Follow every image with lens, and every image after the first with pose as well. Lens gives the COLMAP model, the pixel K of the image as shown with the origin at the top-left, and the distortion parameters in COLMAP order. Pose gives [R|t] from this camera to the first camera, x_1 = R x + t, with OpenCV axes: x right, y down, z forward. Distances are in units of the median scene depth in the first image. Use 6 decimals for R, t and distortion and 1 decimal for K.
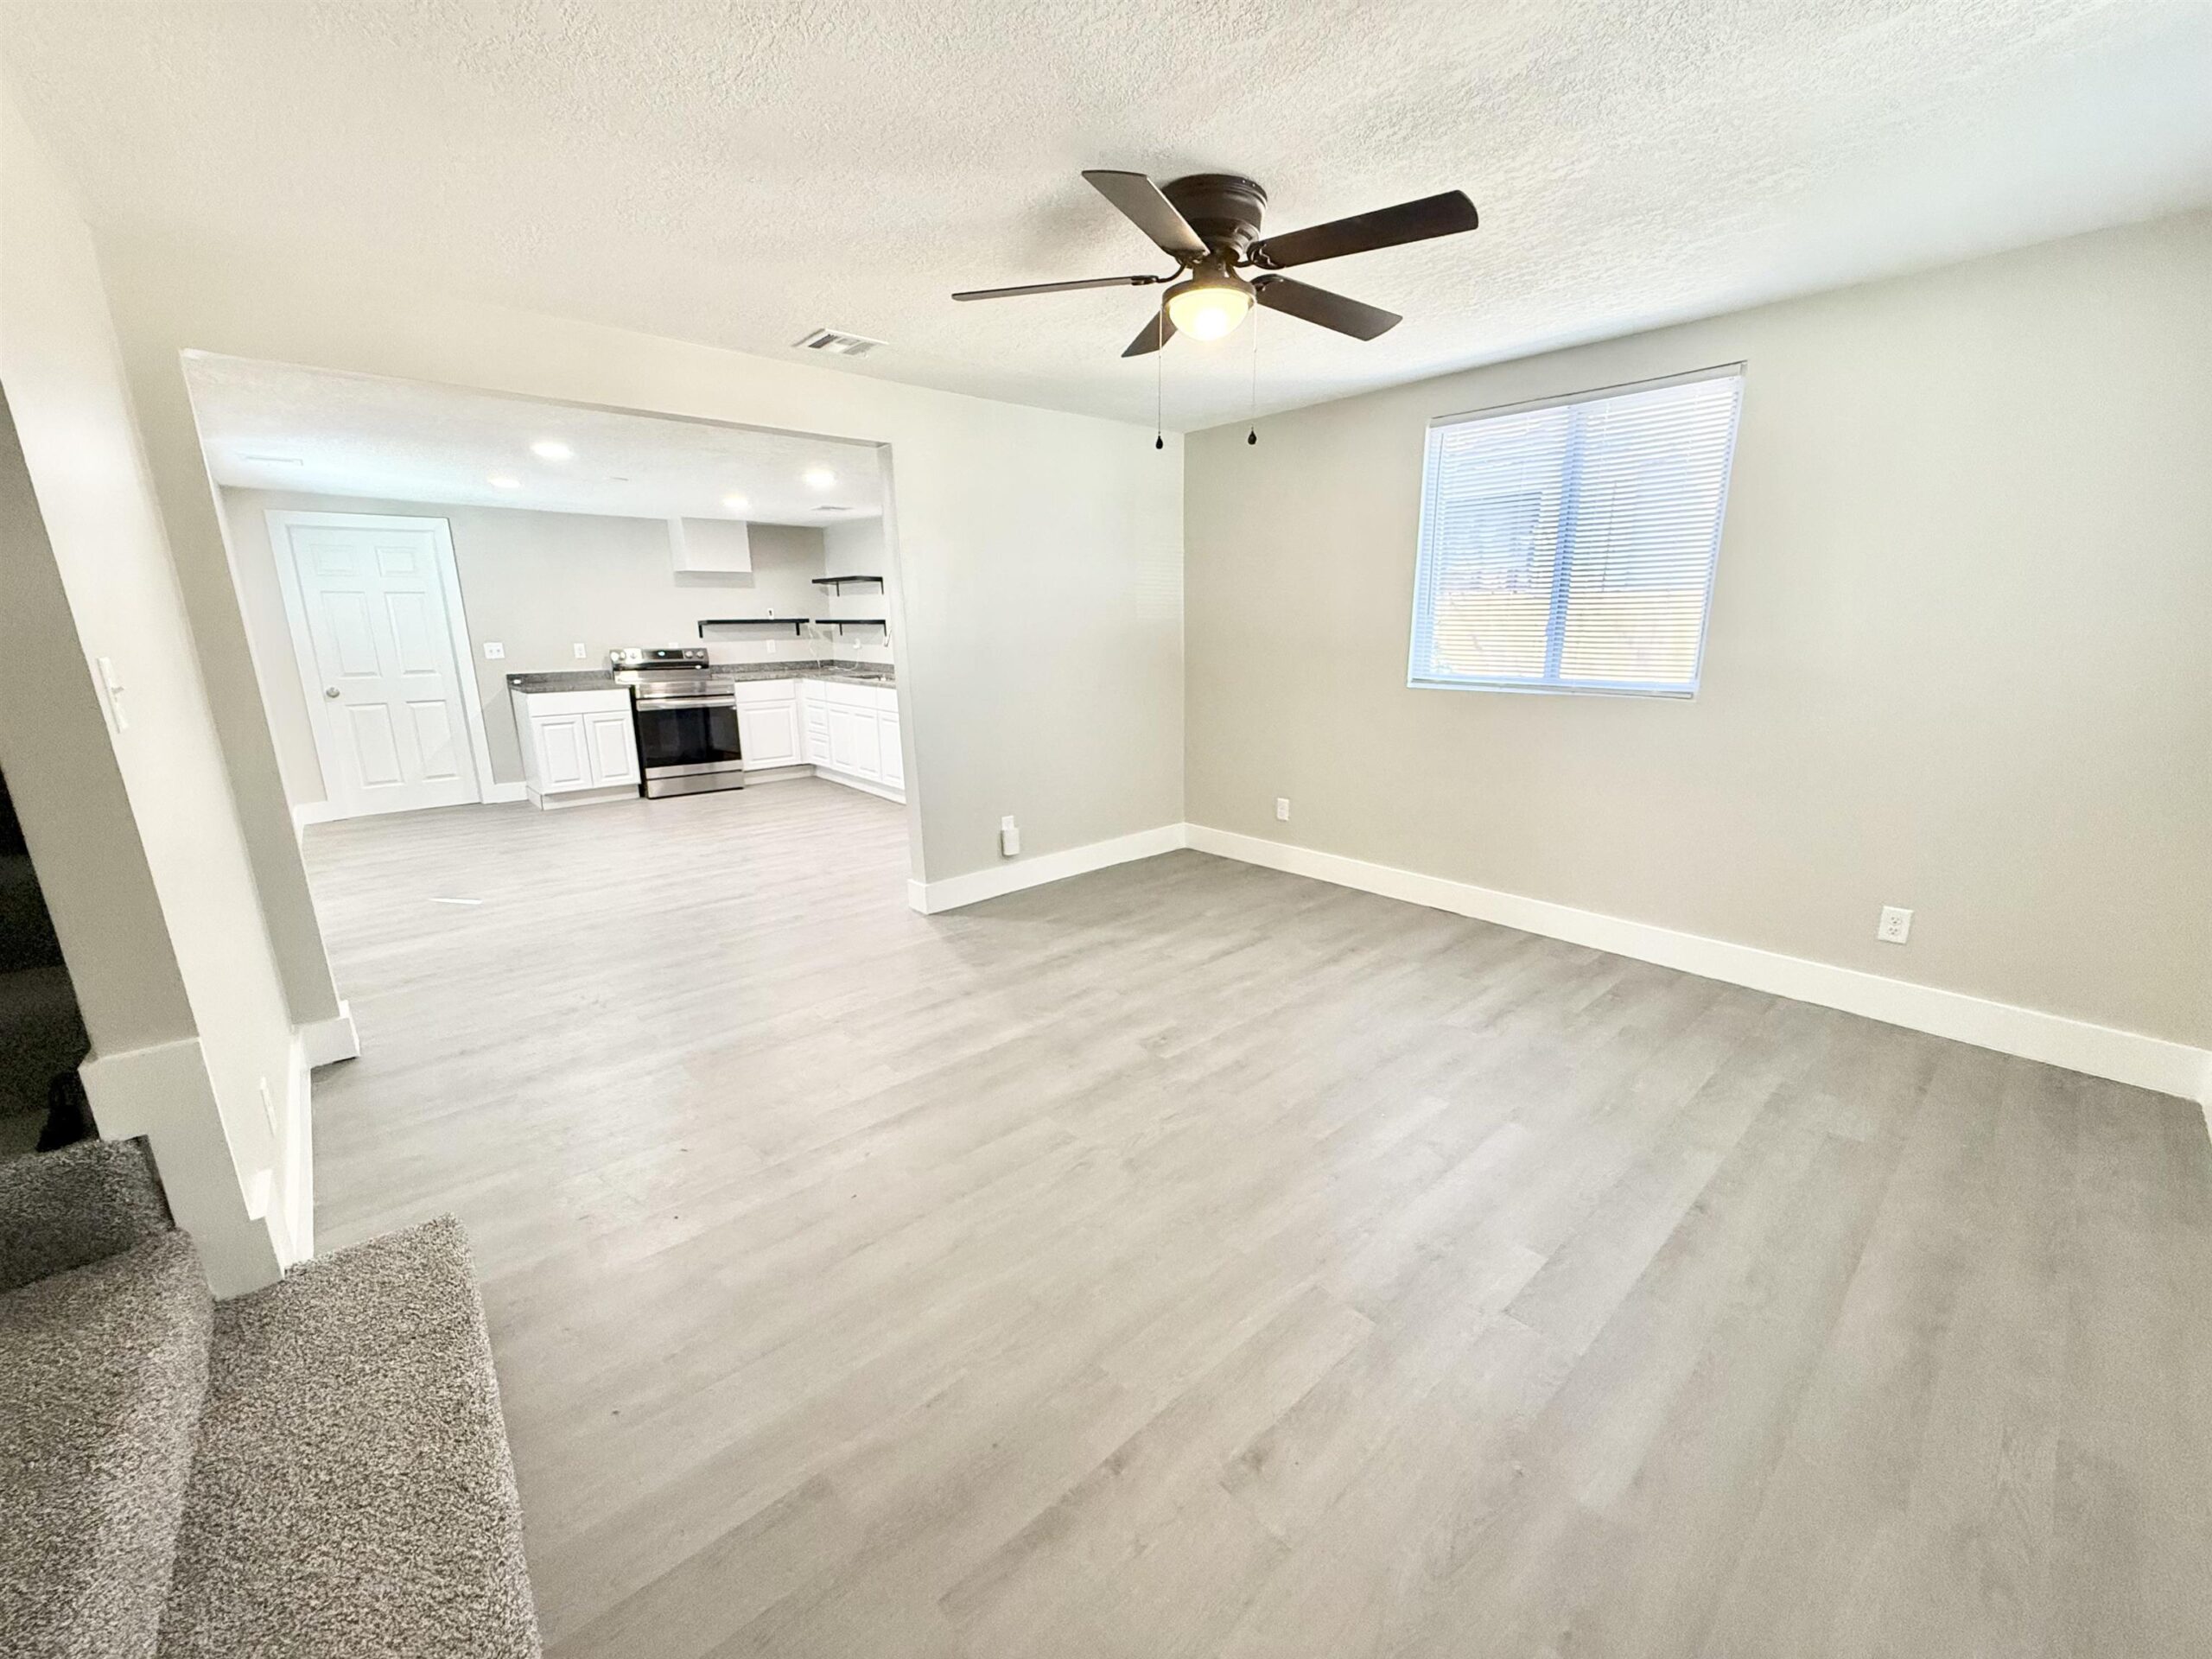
lens RADIAL K [[880.4, 0, 1117.6], [0, 880.4, 835.9], [0, 0, 1]] dist [-0.000336, 0.000006]
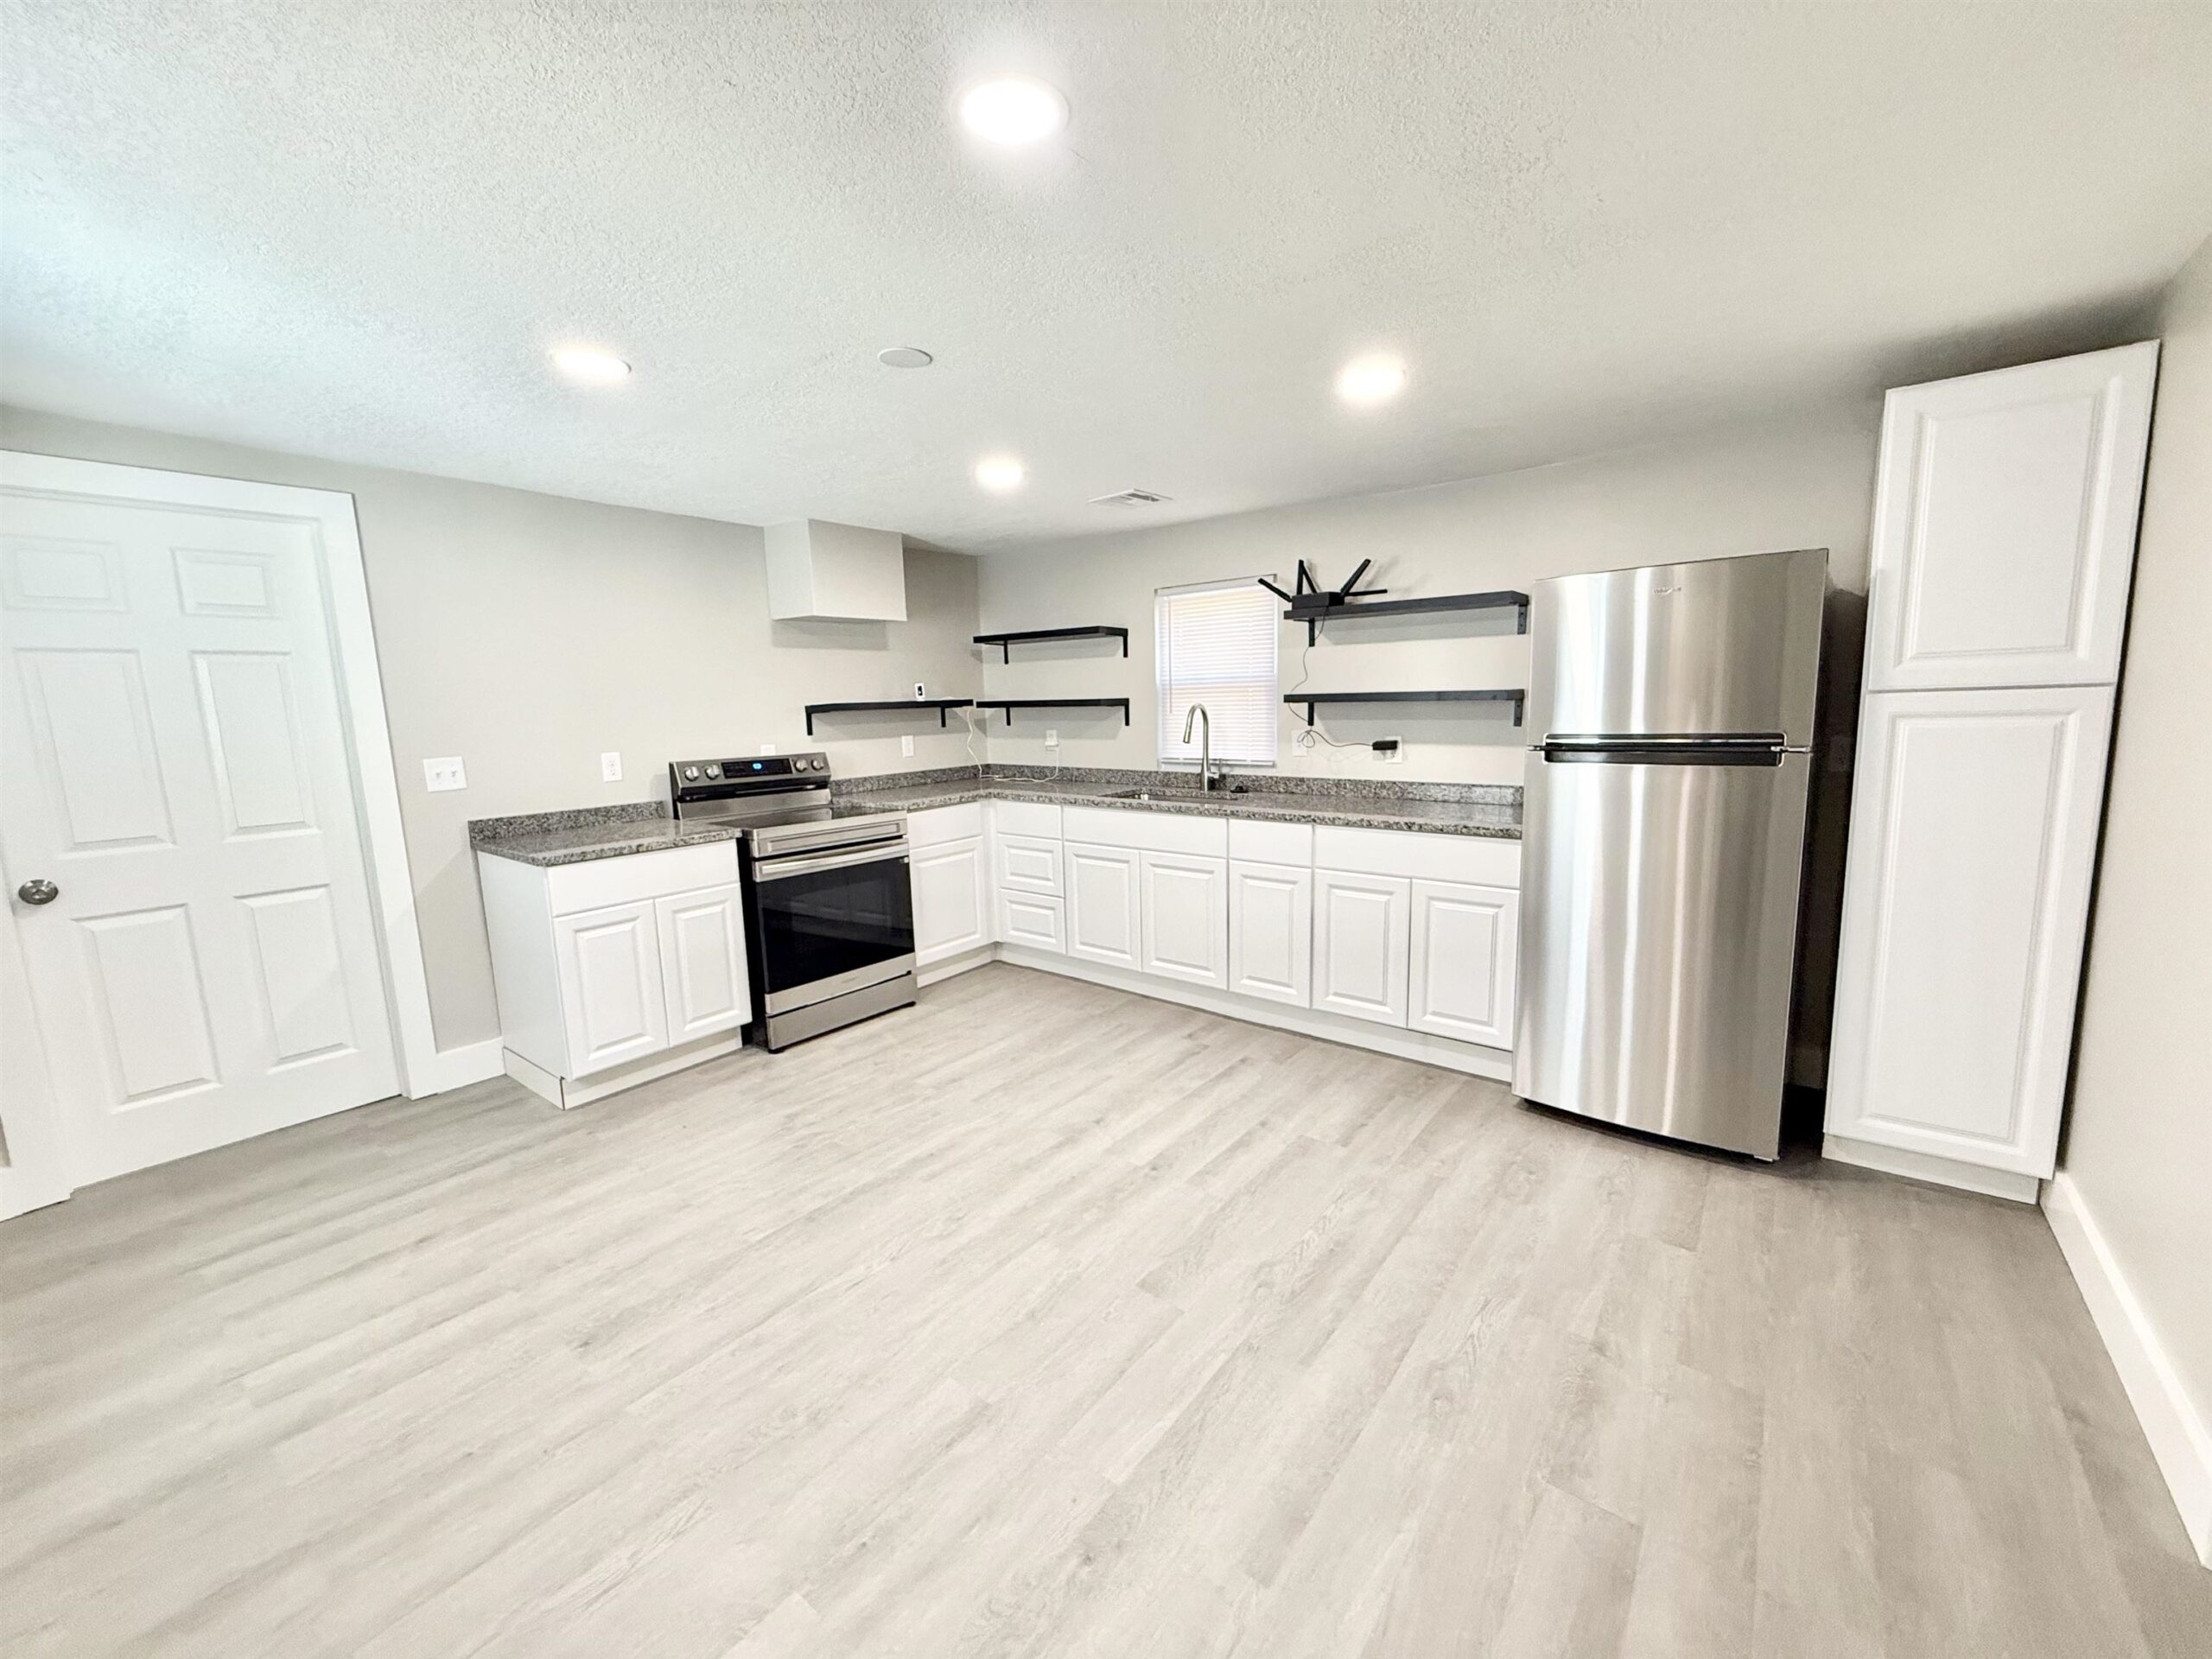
lens RADIAL K [[880.4, 0, 1117.6], [0, 880.4, 835.9], [0, 0, 1]] dist [-0.000336, 0.000006]
pose [[0.984736, -0.041367, 0.169069, -0.386075], [0.056201, 0.994887, -0.083912, -0.104012], [-0.164733, 0.092133, 0.982026, 0.425633]]
